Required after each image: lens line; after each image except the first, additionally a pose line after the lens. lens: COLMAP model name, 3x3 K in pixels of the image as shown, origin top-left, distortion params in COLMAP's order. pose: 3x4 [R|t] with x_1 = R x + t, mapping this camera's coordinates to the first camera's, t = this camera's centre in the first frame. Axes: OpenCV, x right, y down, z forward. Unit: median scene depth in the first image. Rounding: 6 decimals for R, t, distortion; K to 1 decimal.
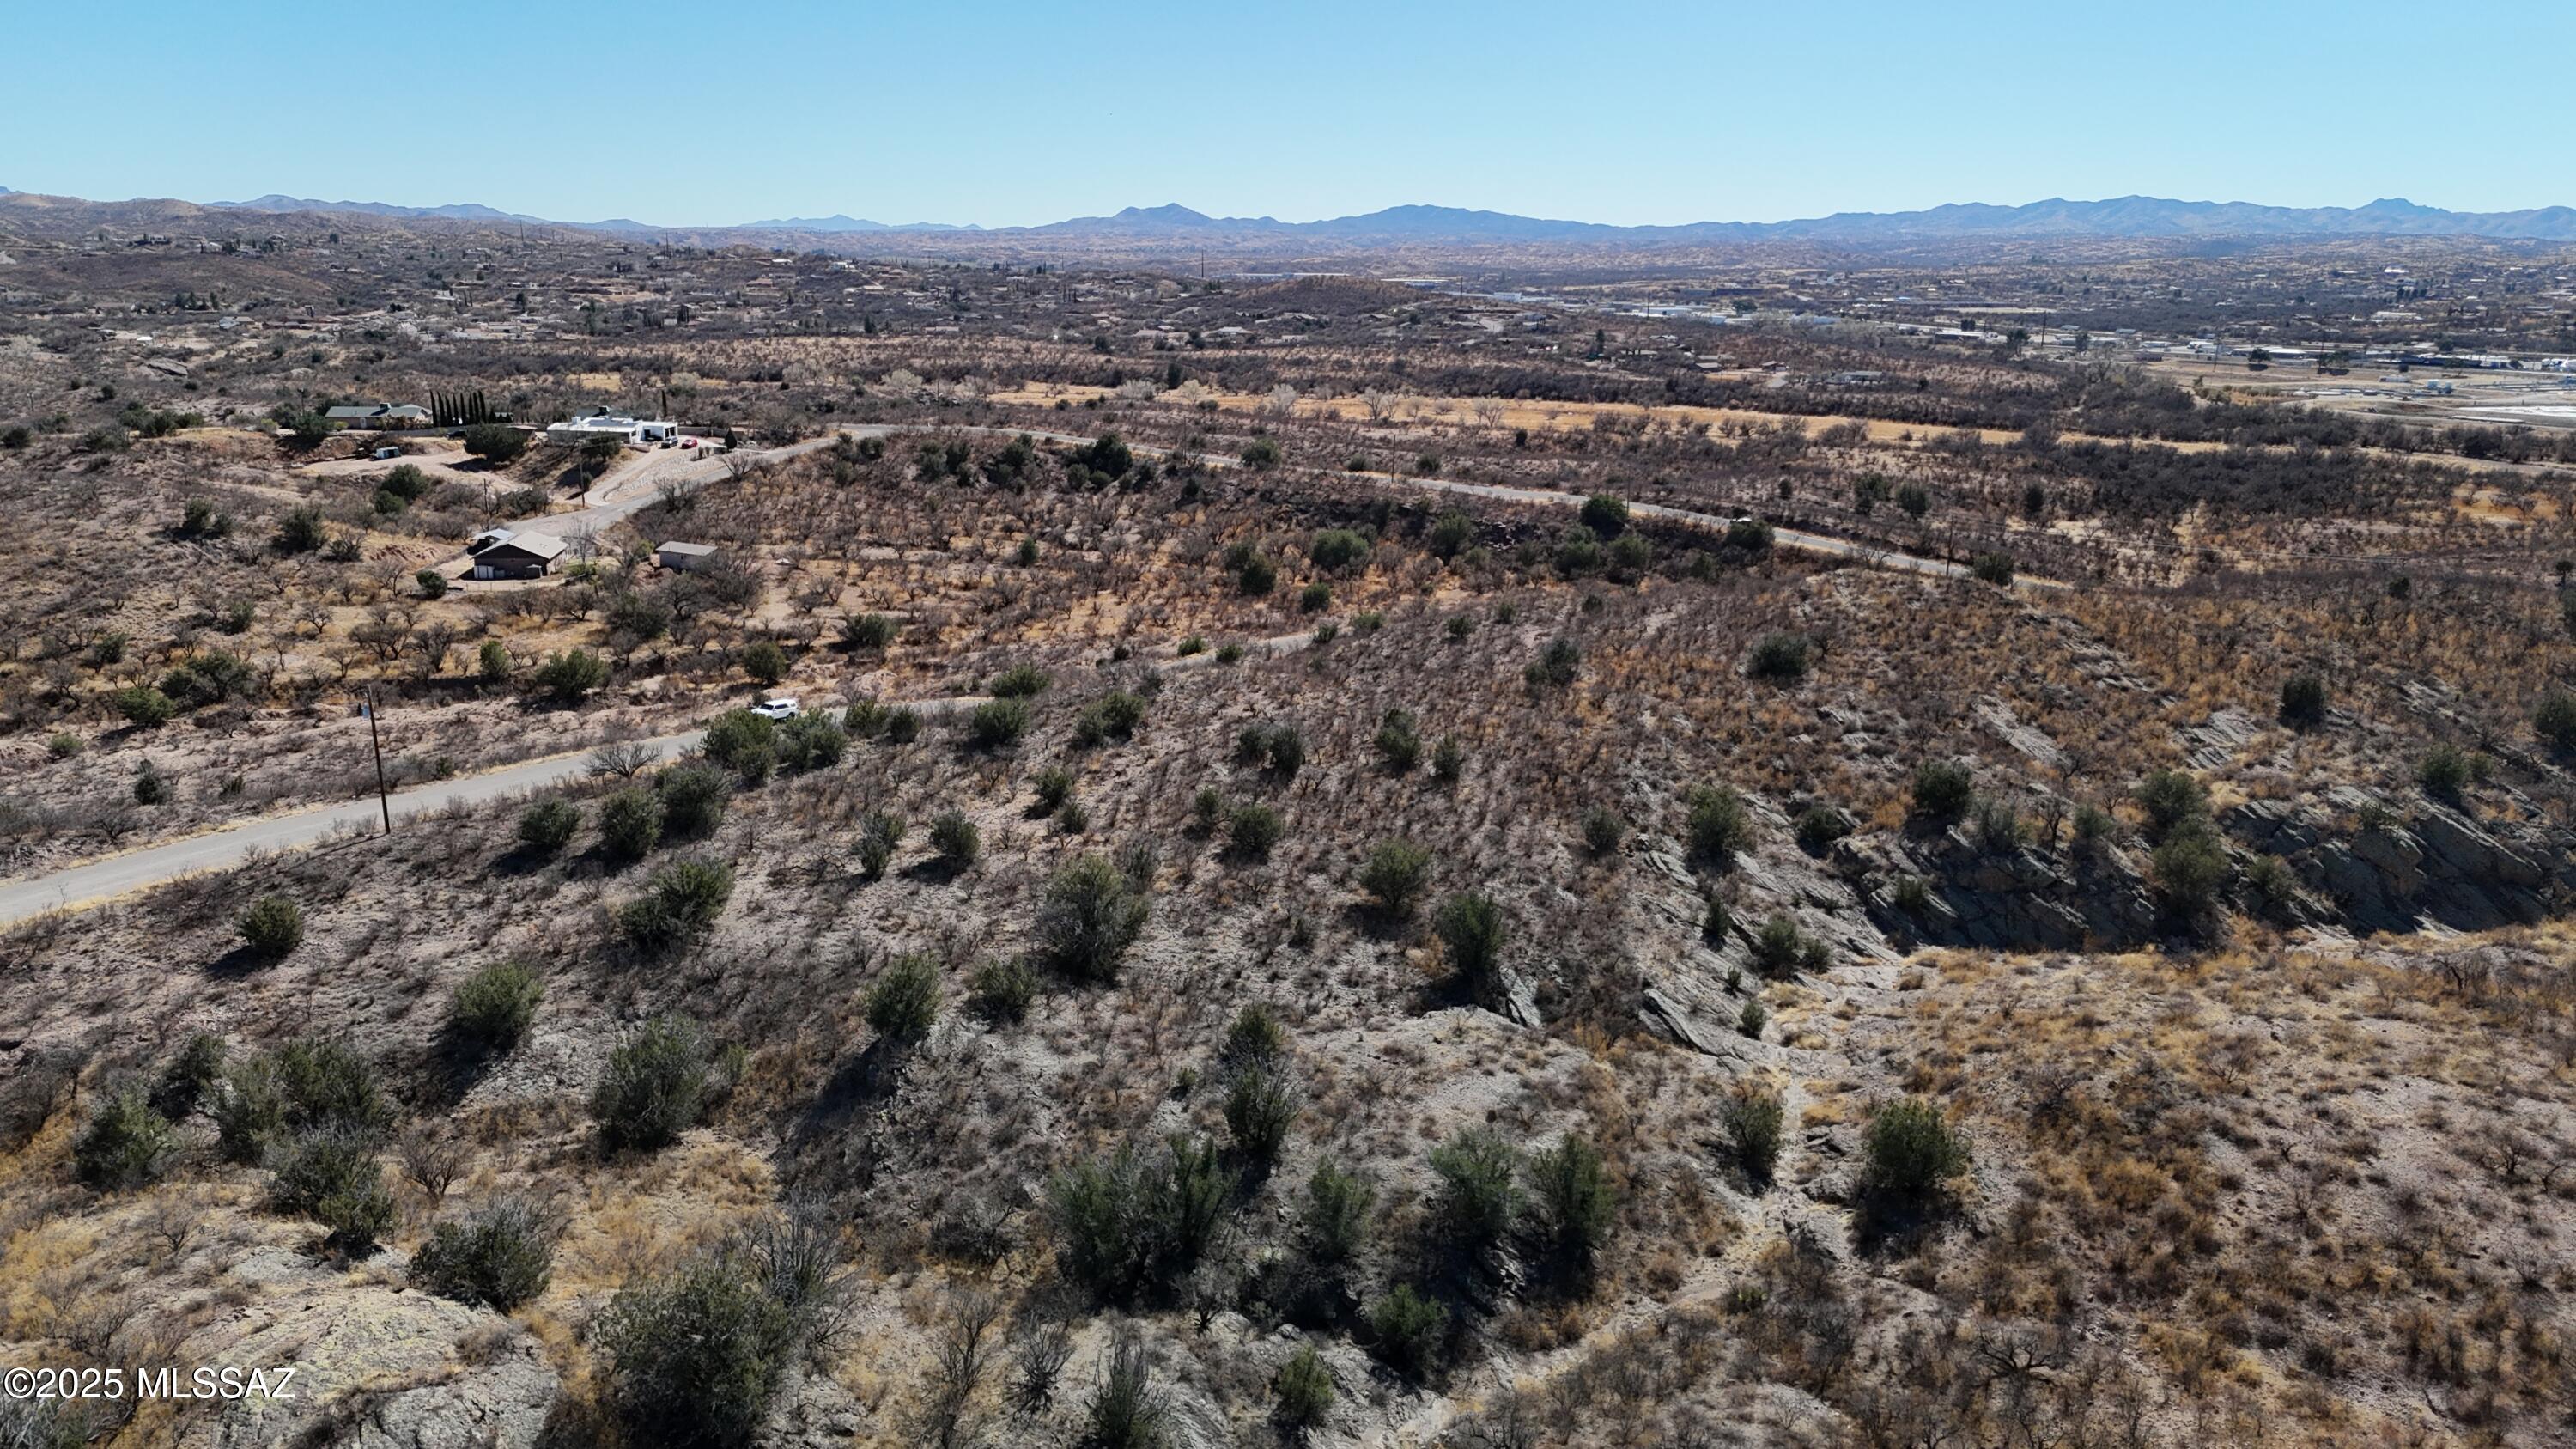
lens RADIAL K [[1889.8, 0, 1294.4], [0, 1889.8, 725.2], [0, 0, 1]] dist [0.064966, -0.050881]
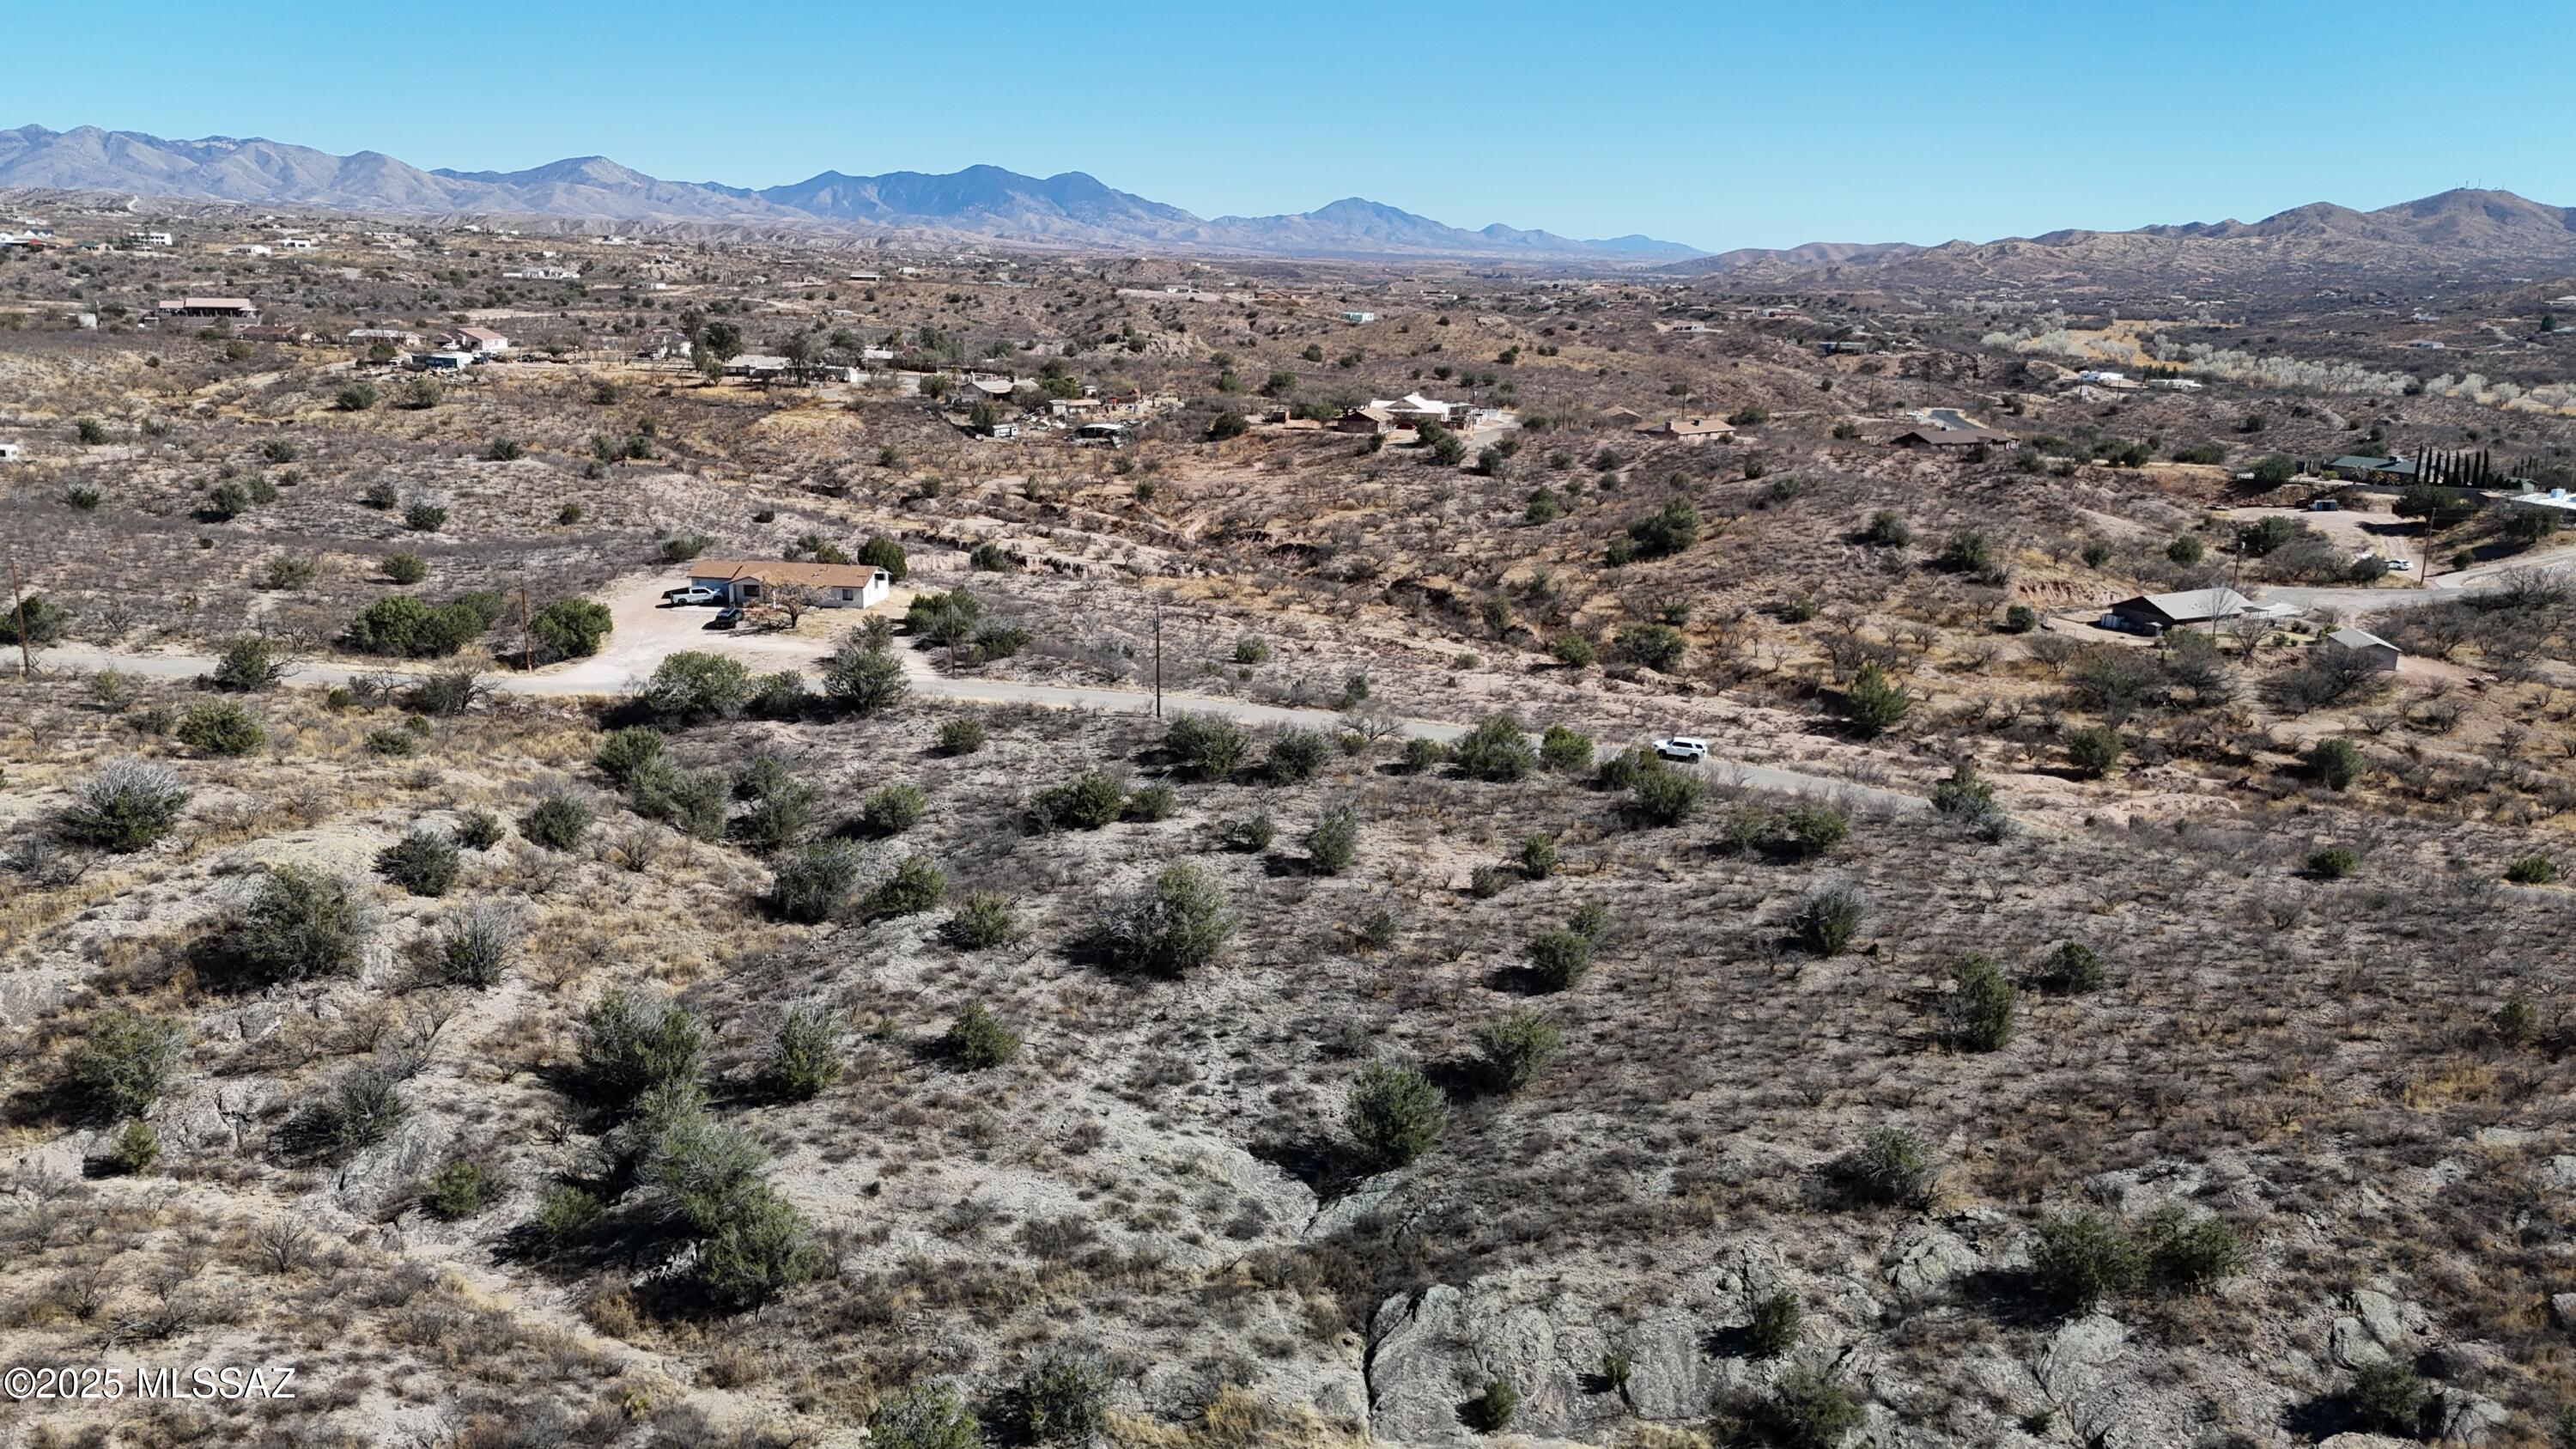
lens RADIAL K [[1889.8, 0, 1269.3], [0, 1889.8, 736.8], [0, 0, 1]] dist [0.064966, -0.050881]
pose [[0.288883, 0.221045, -0.931497, 0.356848], [-0.239055, 0.958814, 0.153390, -0.069805], [0.927038, 0.178367, 0.329827, 0.297753]]
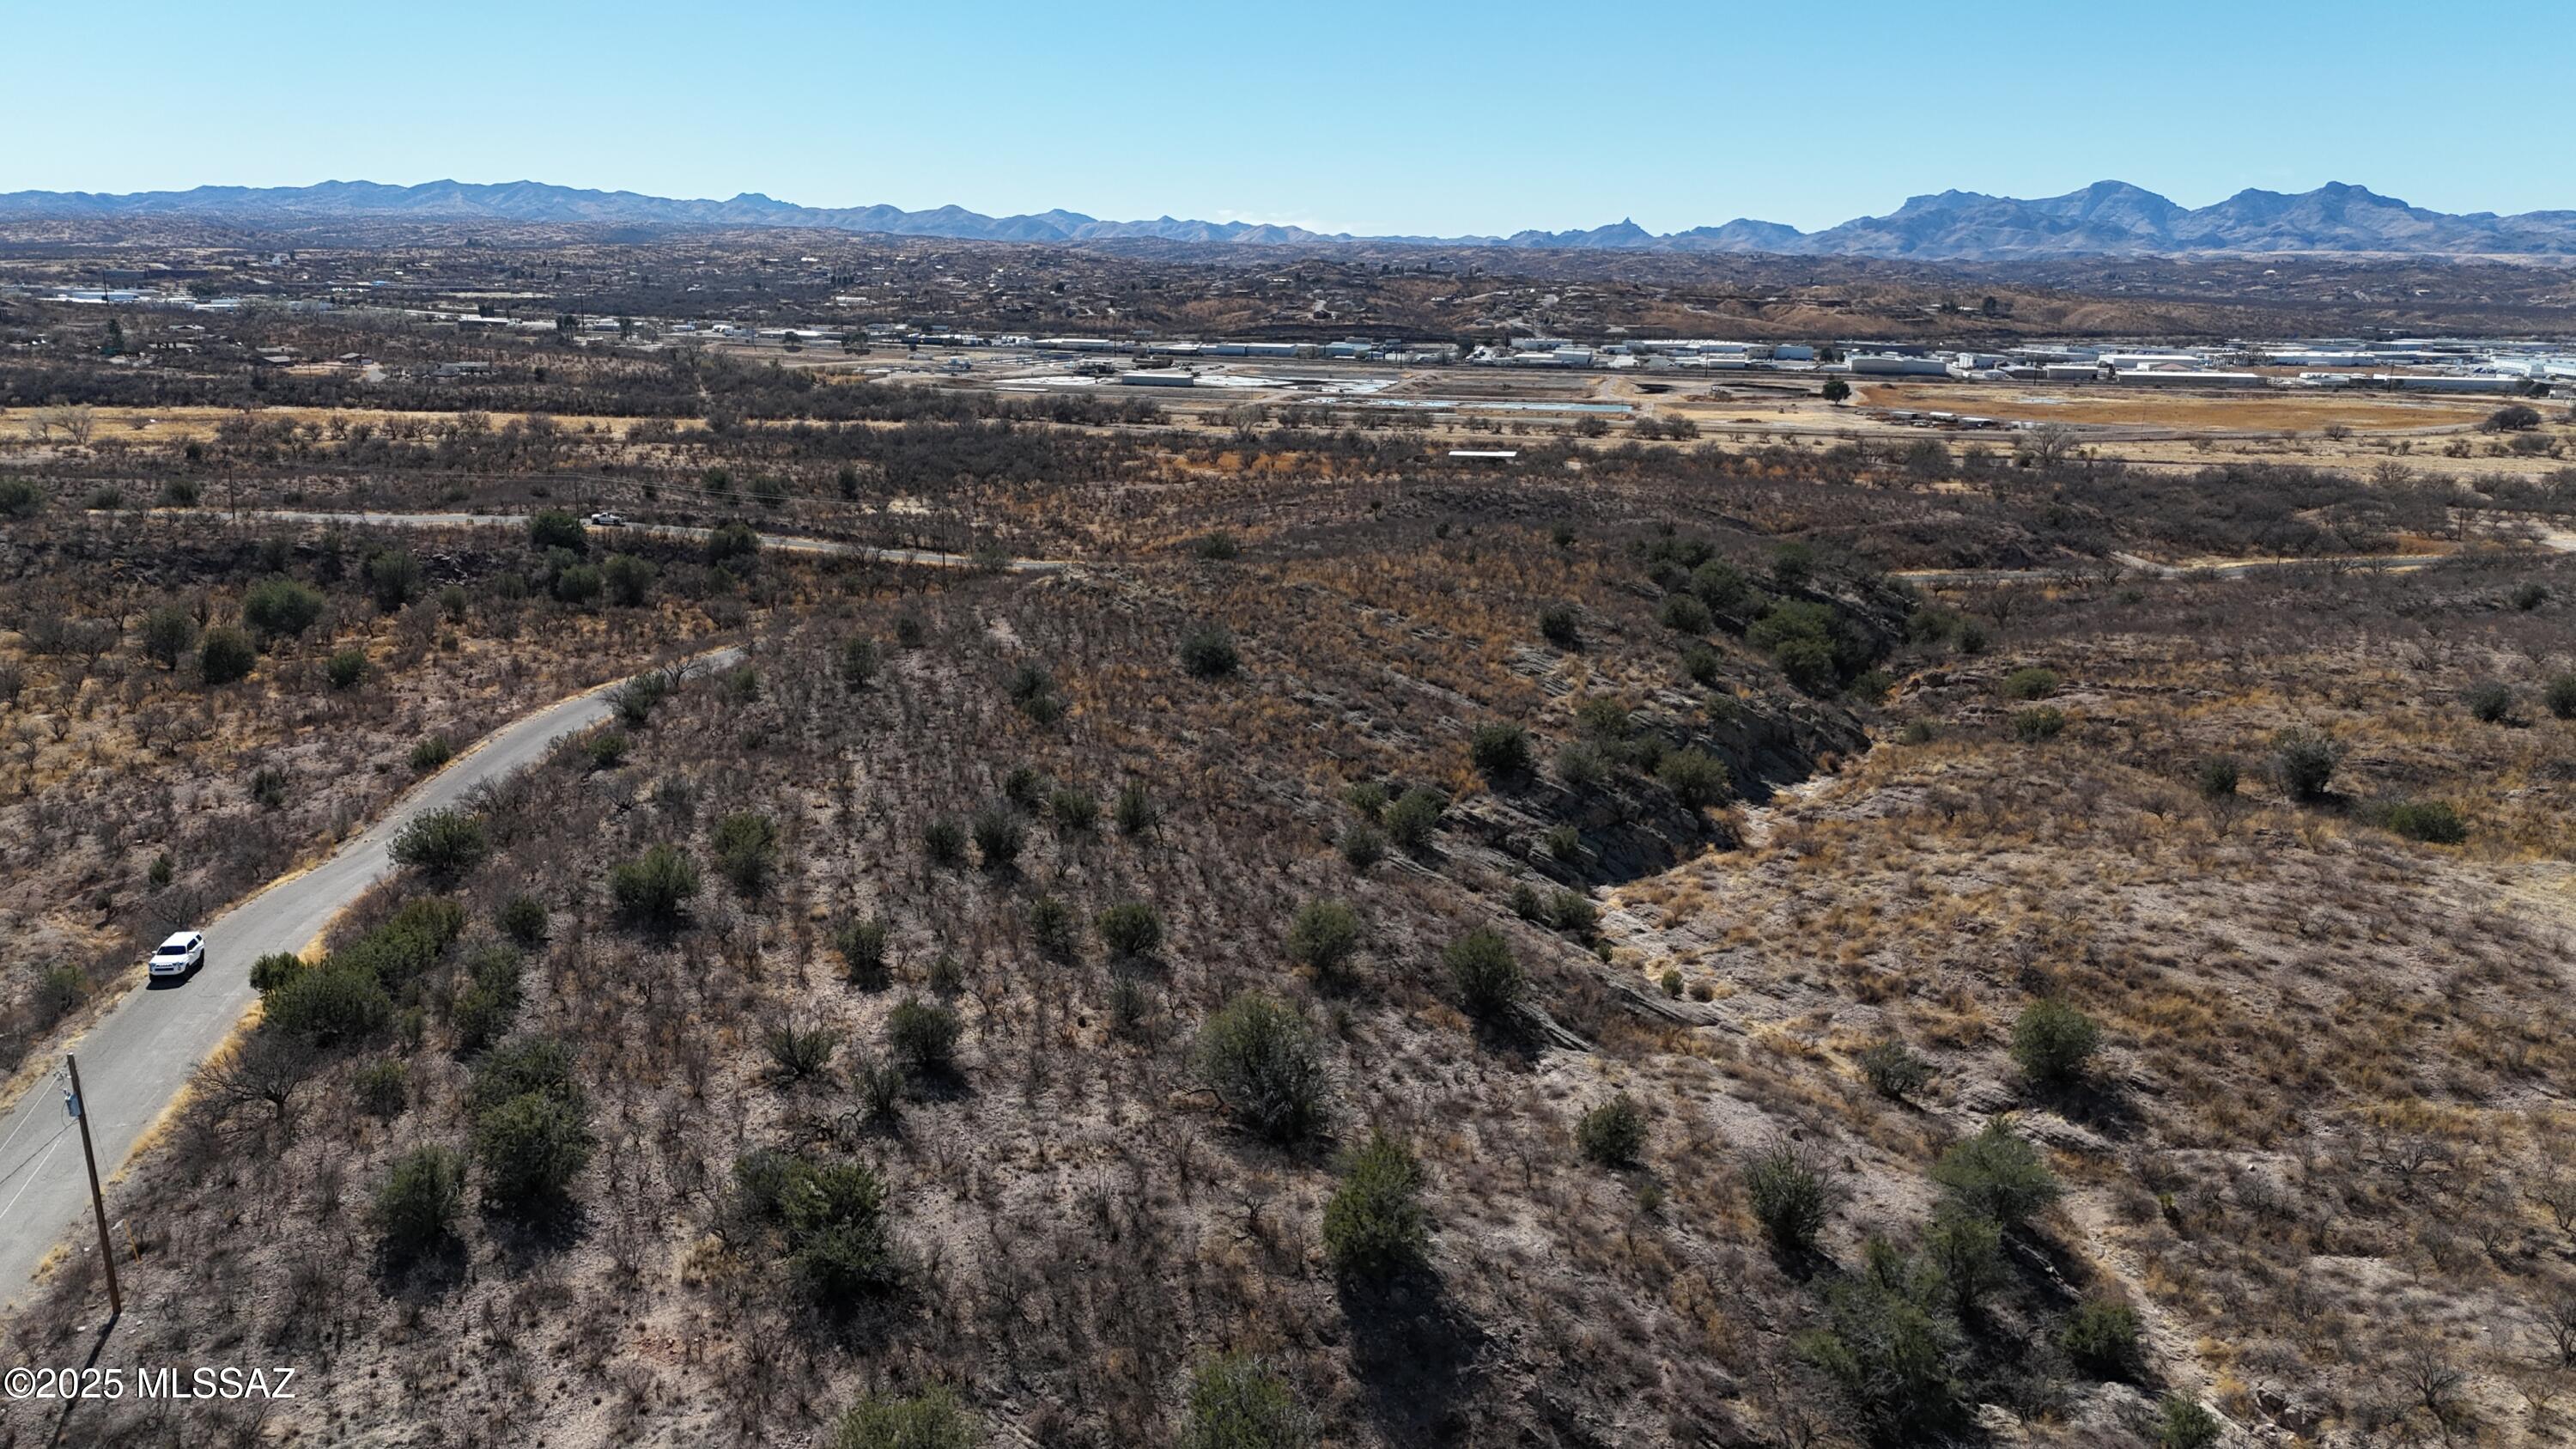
lens RADIAL K [[1889.8, 0, 1280.2], [0, 1889.8, 727.0], [0, 0, 1]] dist [0.064966, -0.050881]
pose [[0.724169, -0.164015, 0.669834, -0.263915], [0.158075, 0.984924, 0.070270, -0.042290], [-0.671261, 0.054996, 0.739178, 0.161609]]
